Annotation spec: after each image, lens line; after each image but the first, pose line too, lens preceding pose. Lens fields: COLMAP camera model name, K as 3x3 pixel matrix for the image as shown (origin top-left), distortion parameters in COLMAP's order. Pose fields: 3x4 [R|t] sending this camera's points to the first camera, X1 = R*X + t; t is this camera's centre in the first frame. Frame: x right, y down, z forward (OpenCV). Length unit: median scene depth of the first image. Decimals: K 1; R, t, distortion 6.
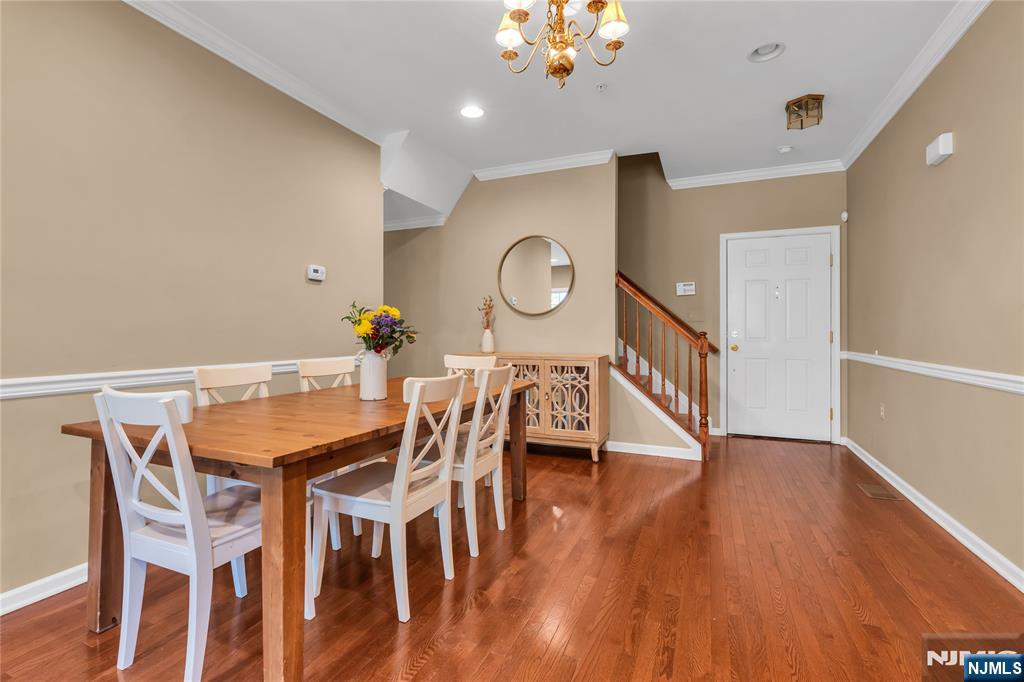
lens RADIAL K [[459.4, 0, 510.3], [0, 459.4, 328.6], [0, 0, 1]] dist [-0.008966, 0.002919]
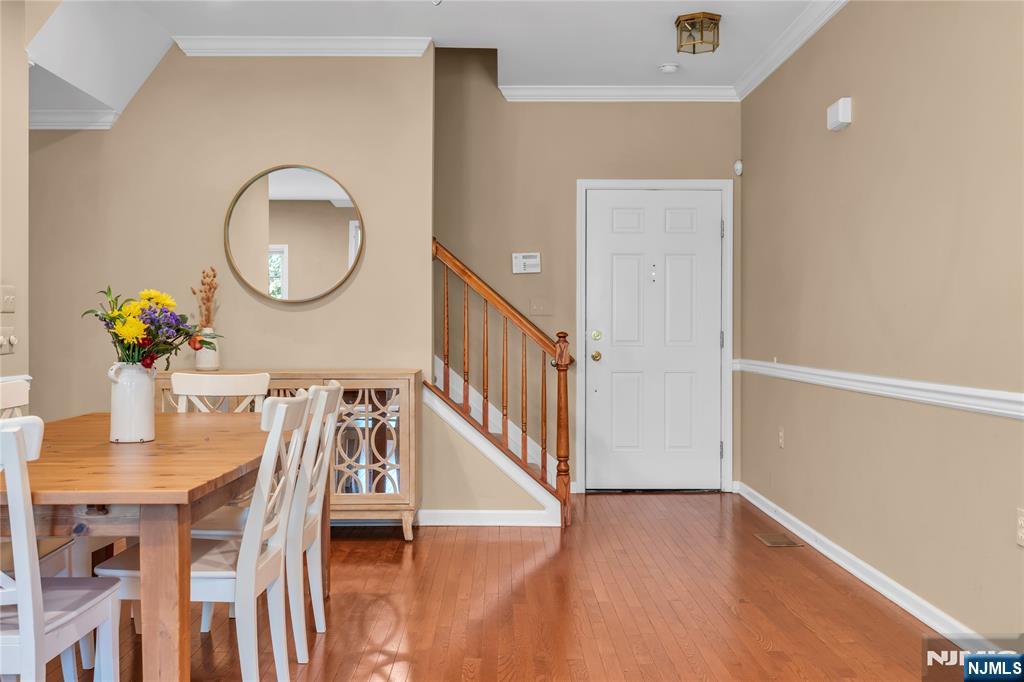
lens RADIAL K [[971.5, 0, 507.0], [0, 971.5, 325.2], [0, 0, 1]] dist [0.008755, 0.000000]
pose [[0.916519, 0.001754, 0.399988, -0.217435], [-0.003039, 0.999992, 0.002578, -0.006390], [-0.399980, -0.003578, 0.916517, -0.257540]]
